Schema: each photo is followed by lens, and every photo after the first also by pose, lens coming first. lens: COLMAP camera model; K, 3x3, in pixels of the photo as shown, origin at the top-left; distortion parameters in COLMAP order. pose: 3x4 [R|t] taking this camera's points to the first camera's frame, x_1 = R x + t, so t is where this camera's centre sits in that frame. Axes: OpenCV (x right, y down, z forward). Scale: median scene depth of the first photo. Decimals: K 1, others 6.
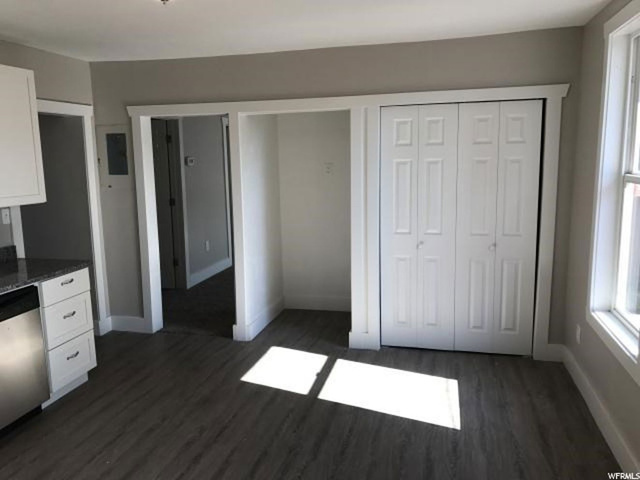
lens RADIAL K [[524.4, 0, 317.5], [0, 524.4, 235.8], [0, 0, 1]] dist [0.033618, -0.039846]
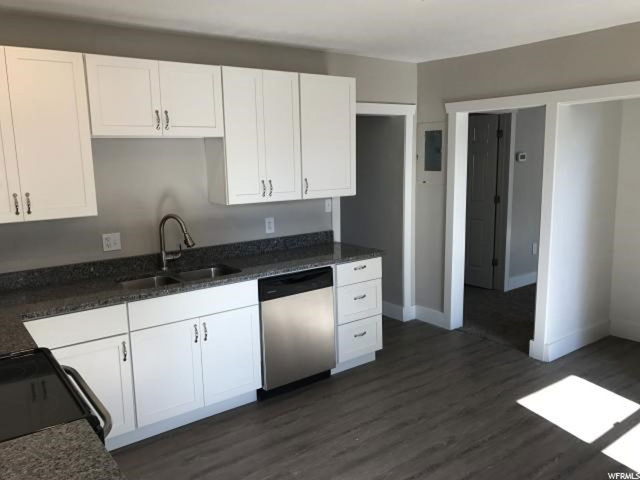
lens RADIAL K [[524.4, 0, 317.5], [0, 524.4, 235.8], [0, 0, 1]] dist [0.033618, -0.039846]
pose [[0.773383, 0.097558, -0.626387, 0.114199], [-0.089614, 0.994990, 0.044323, -0.016458], [0.627573, 0.021854, 0.778251, 0.068860]]
